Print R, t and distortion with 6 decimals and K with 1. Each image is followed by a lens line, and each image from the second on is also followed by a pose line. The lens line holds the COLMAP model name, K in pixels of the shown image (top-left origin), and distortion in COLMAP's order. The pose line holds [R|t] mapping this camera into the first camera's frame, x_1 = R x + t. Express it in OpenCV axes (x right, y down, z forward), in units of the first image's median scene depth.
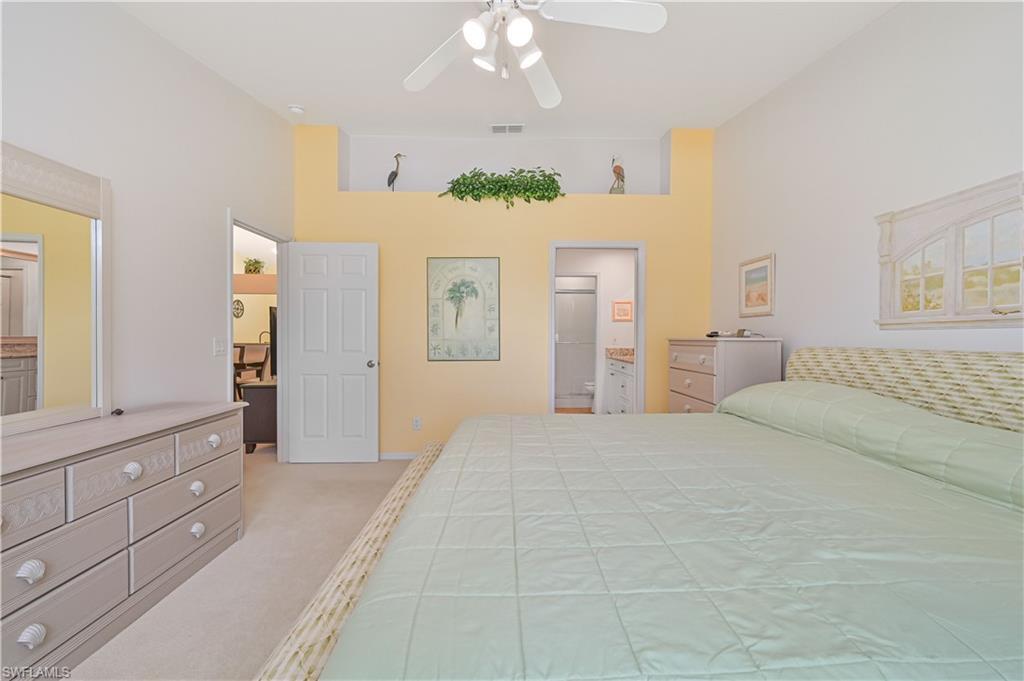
lens RADIAL K [[430.3, 0, 515.8], [0, 430.3, 328.7], [0, 0, 1]] dist [-0.000028, -0.000145]
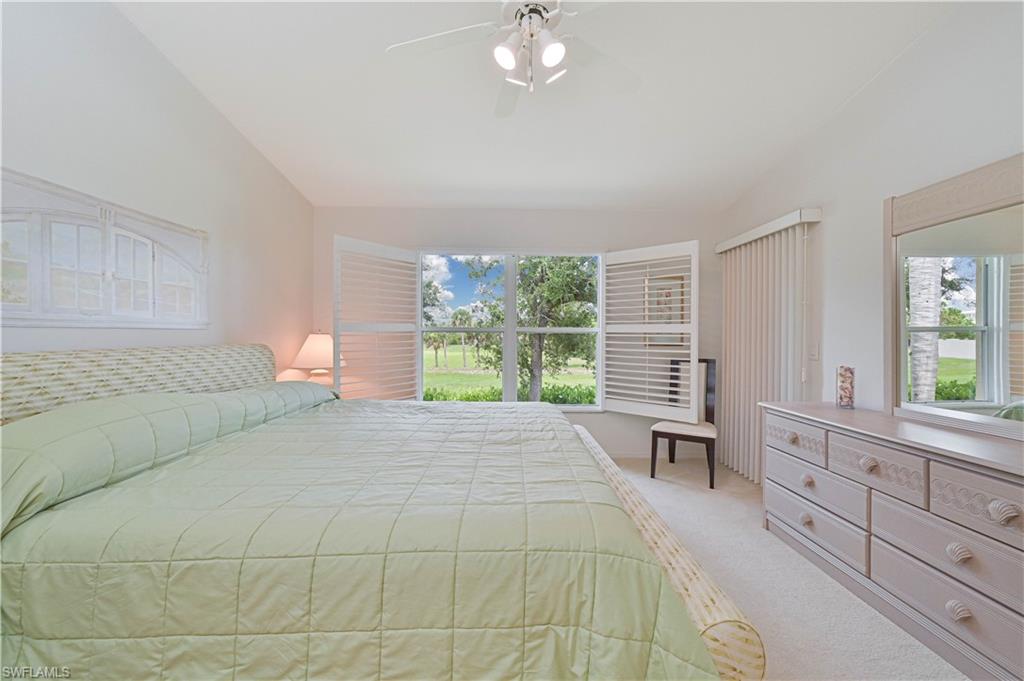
lens RADIAL K [[406.4, 0, 517.2], [0, 406.4, 340.0], [0, 0, 1]] dist [-0.000847, -0.000022]
pose [[-0.999971, -0.007304, 0.002190, 0.001723], [-0.007318, 0.999952, -0.006454, 0.027572], [-0.002143, -0.006470, -0.999977, 1.977580]]
